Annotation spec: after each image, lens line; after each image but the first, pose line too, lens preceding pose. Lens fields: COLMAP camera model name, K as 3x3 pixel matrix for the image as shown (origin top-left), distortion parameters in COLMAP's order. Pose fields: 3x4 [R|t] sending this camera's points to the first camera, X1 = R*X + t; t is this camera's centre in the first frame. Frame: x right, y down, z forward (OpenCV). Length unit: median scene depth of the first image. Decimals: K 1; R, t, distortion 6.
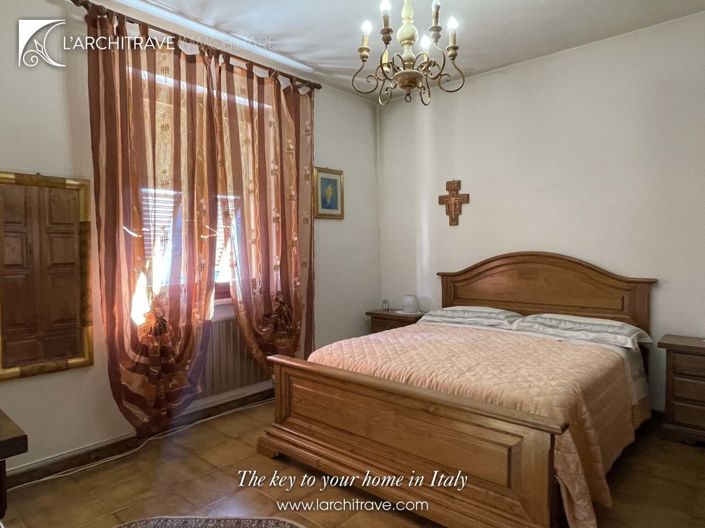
lens RADIAL K [[447.7, 0, 352.7], [0, 447.7, 261.8], [0, 0, 1]] dist [0.000961, -0.000276]
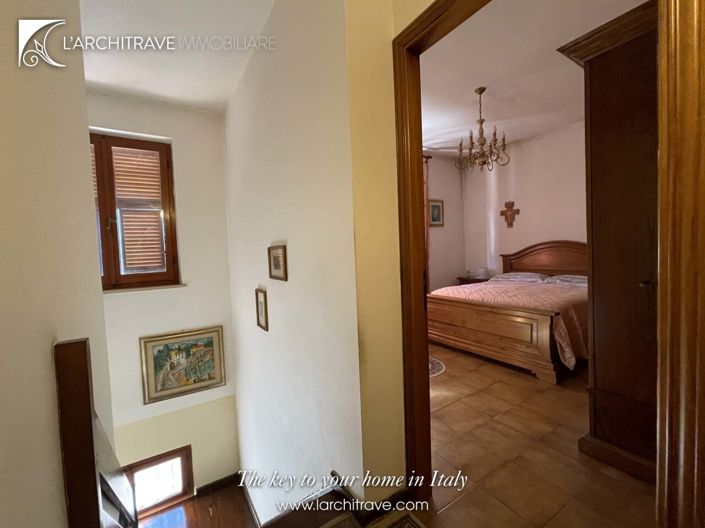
lens RADIAL K [[310.6, 0, 354.4], [0, 310.6, 265.4], [0, 0, 1]] dist [-0.000889, -0.000301]
pose [[0.965189, -0.009552, -0.261381, -0.046058], [0.015106, 0.999701, 0.019246, 0.035988], [0.261119, -0.022524, 0.965044, -0.347550]]
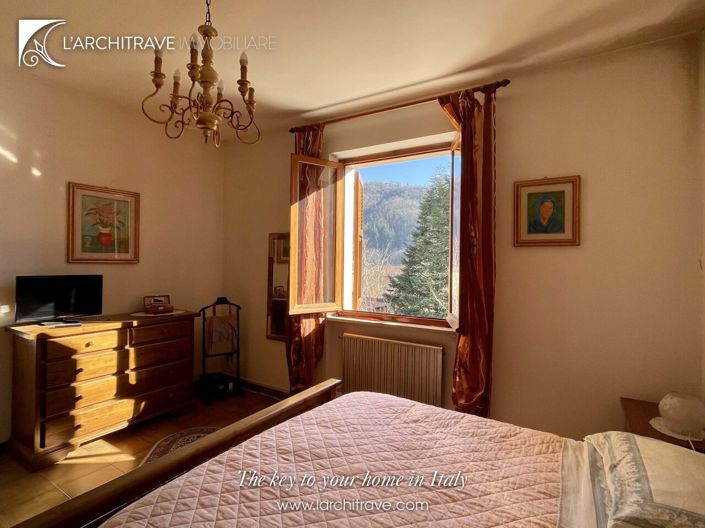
lens RADIAL K [[358.7, 0, 352.5], [0, 358.7, 263.4], [0, 0, 1]] dist [0.001868, 0.000255]
pose [[0.171228, 0.022555, -0.984973, 0.495052], [-0.051678, 0.998567, 0.013883, -0.062380], [0.983875, 0.048524, 0.172148, 0.614713]]
